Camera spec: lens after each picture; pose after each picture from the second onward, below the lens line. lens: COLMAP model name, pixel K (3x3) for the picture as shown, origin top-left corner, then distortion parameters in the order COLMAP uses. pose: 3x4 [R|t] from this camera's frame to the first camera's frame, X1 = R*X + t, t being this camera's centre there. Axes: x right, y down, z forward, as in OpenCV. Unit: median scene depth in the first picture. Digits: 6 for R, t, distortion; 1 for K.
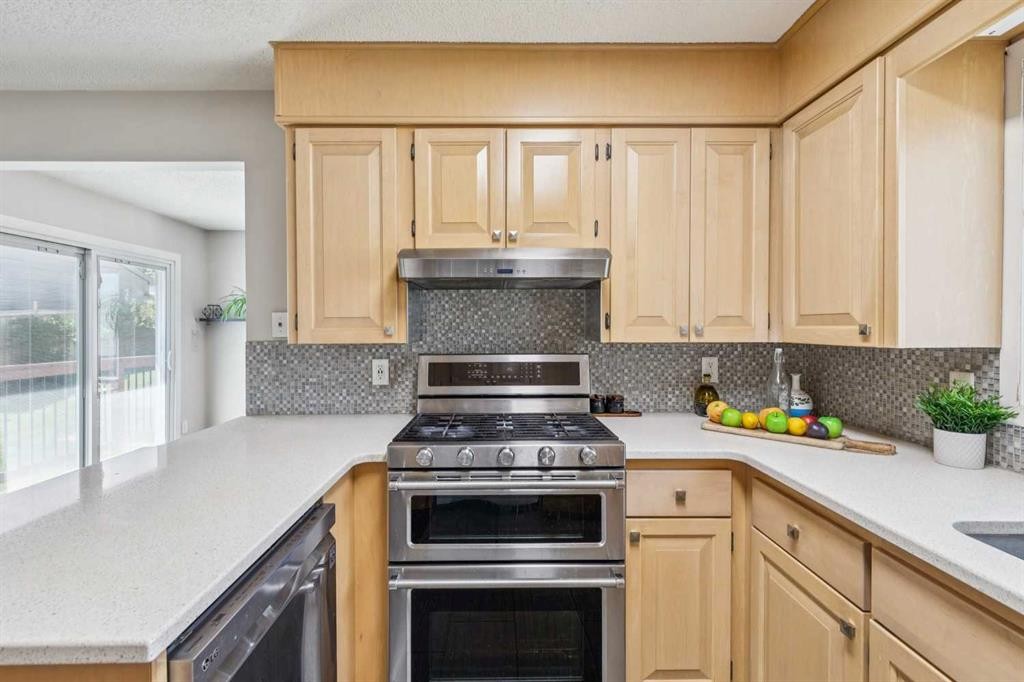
lens RADIAL K [[466.6, 0, 510.2], [0, 466.6, 332.8], [0, 0, 1]] dist [0.002808, -0.000194]
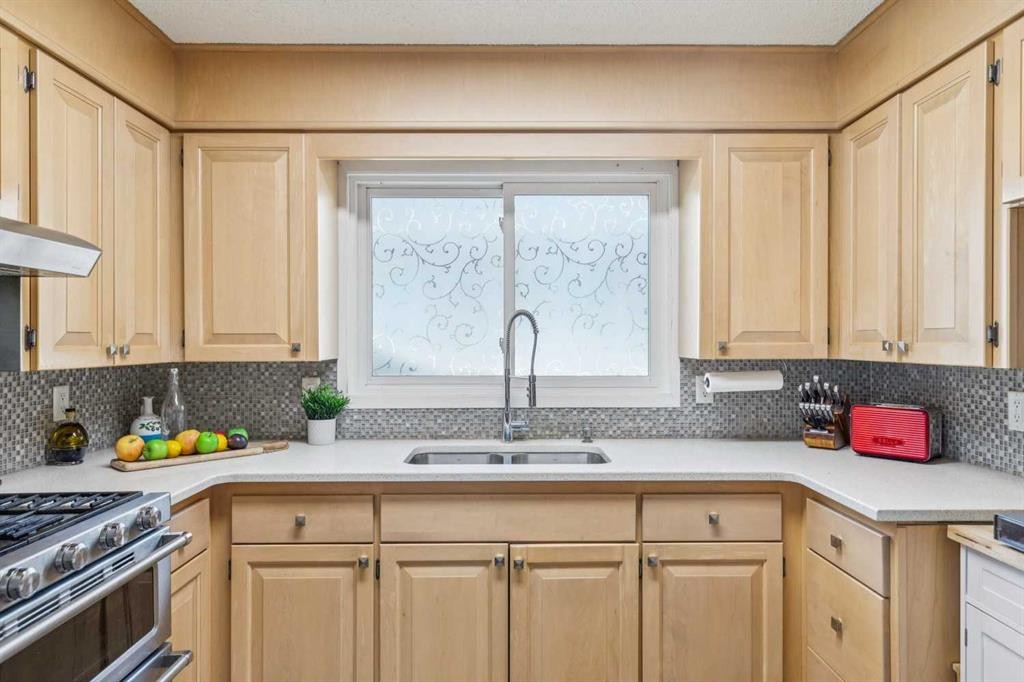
lens RADIAL K [[614.5, 0, 509.3], [0, 614.5, 340.9], [0, 0, 1]] dist [0.003746, 0.000346]
pose [[-0.000284, 0.000922, 1.000000, -0.654992], [0.014581, 0.999893, -0.000918, -0.010486], [-0.999894, 0.014581, -0.000298, 0.329168]]
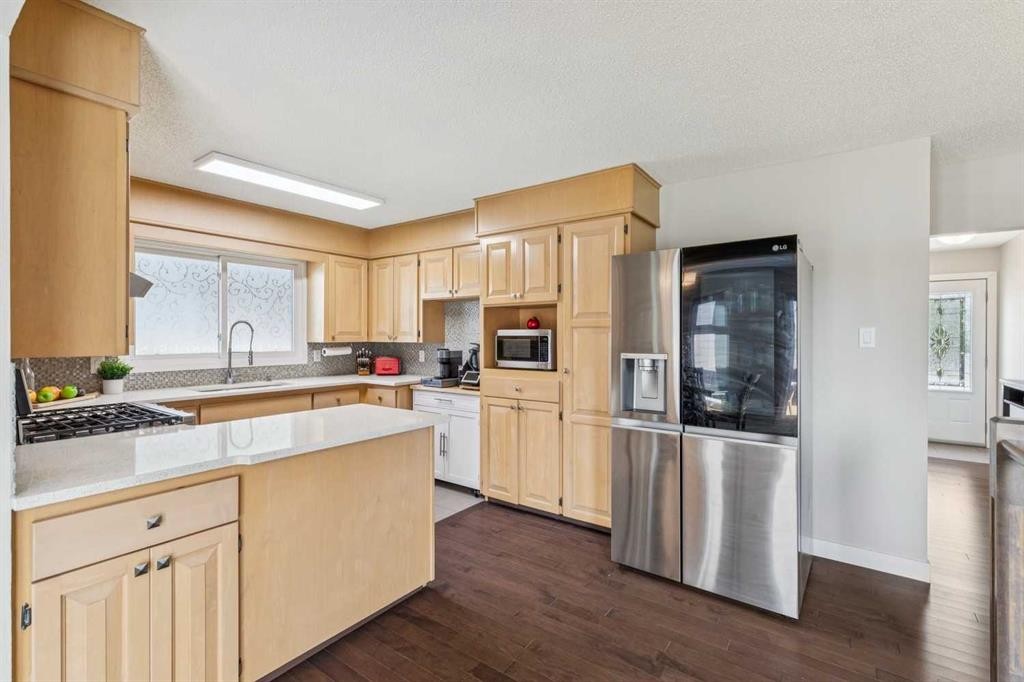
lens RADIAL K [[460.2, 0, 515.7], [0, 460.2, 337.6], [0, 0, 1]] dist [0.011459, 0.000127]
pose [[-0.807584, -0.002418, 0.589748, -1.603216], [0.007325, 0.999873, 0.014131, -0.020086], [-0.589708, 0.015732, -0.807464, 1.280789]]
